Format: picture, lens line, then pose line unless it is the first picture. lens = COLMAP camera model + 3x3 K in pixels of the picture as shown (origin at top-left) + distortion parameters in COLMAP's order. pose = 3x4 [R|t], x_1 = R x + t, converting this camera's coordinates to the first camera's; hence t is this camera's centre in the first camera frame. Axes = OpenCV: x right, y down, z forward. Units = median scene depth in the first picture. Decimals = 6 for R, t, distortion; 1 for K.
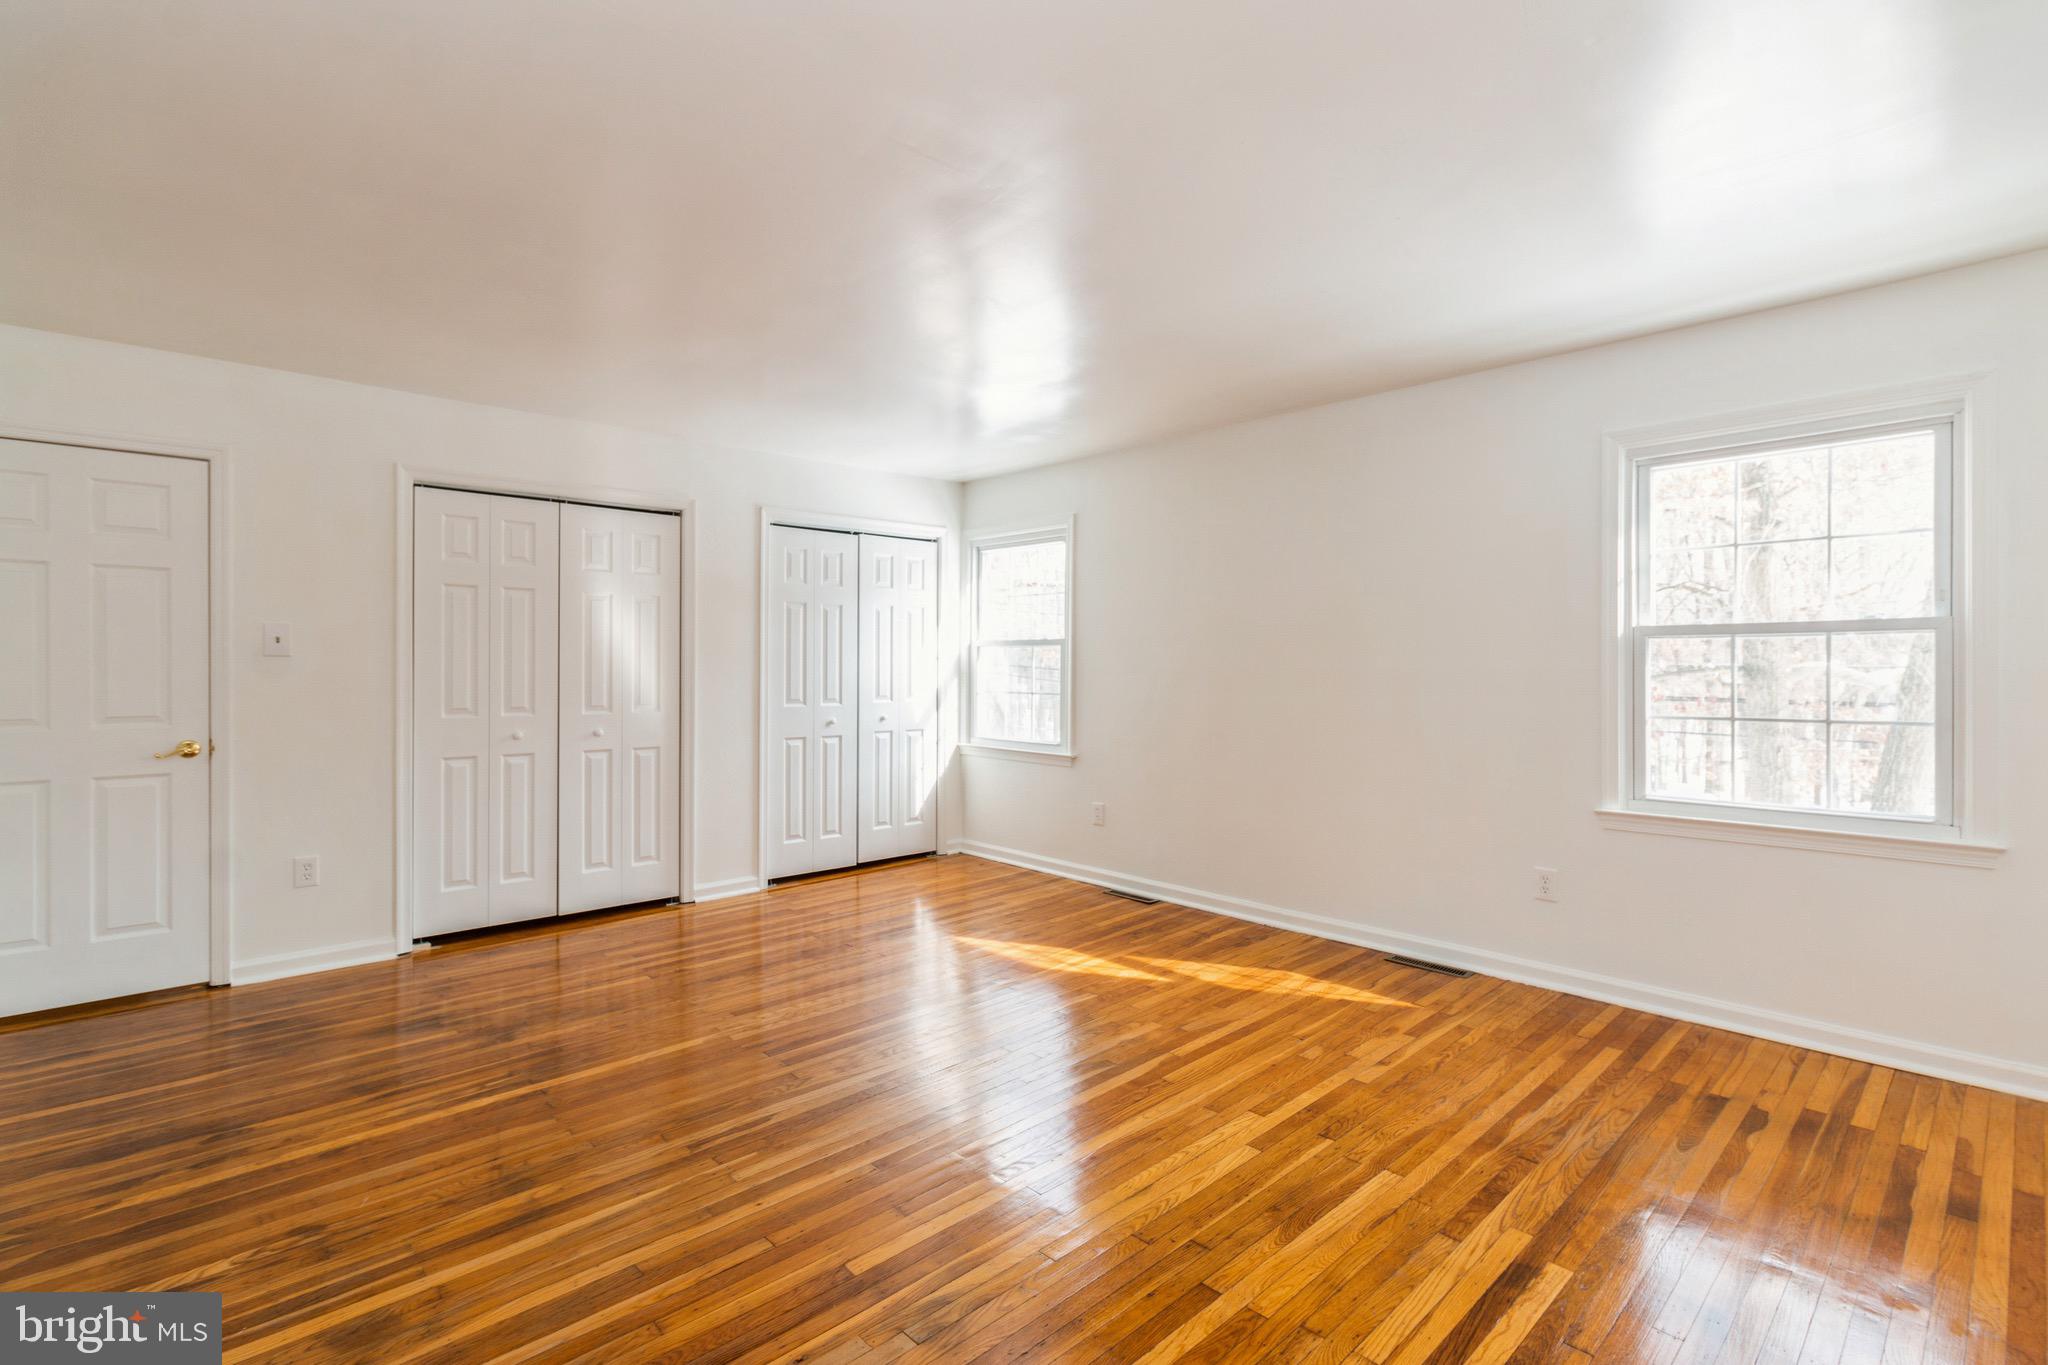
lens RADIAL K [[947.4, 0, 1018.8], [0, 947.4, 675.5], [0, 0, 1]] dist [0.000797, 0.000482]
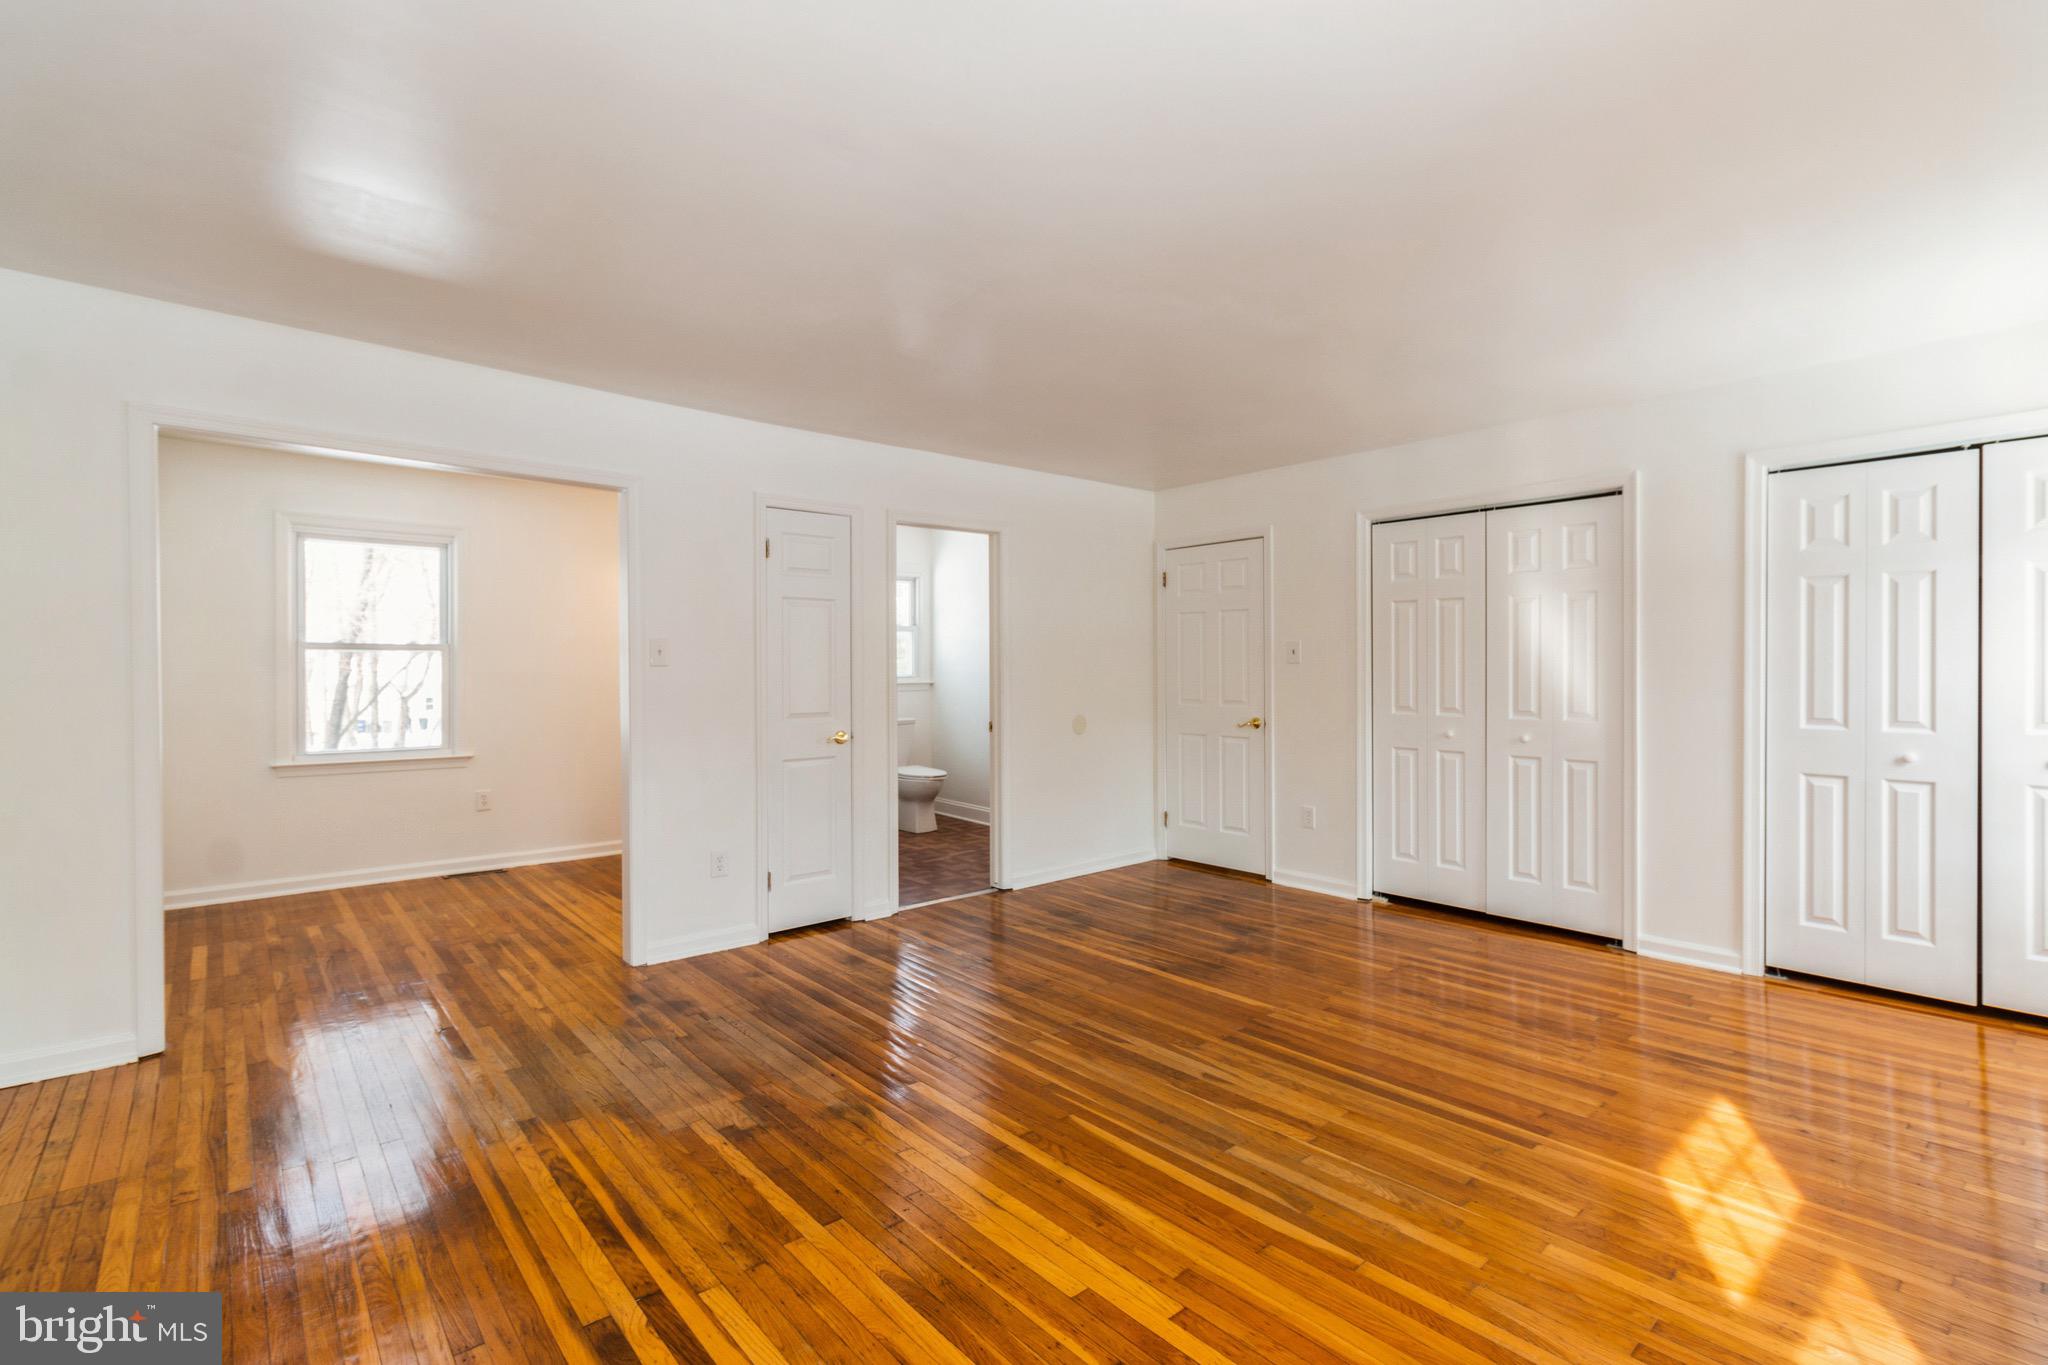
lens RADIAL K [[947.4, 0, 1020.0], [0, 947.4, 674.5], [0, 0, 1]] dist [0.000797, 0.000482]
pose [[-0.043256, 0.004159, -0.999055, 0.653151], [-0.010011, 0.999939, 0.004596, -0.005415], [0.999014, 0.010200, -0.043212, 0.627492]]
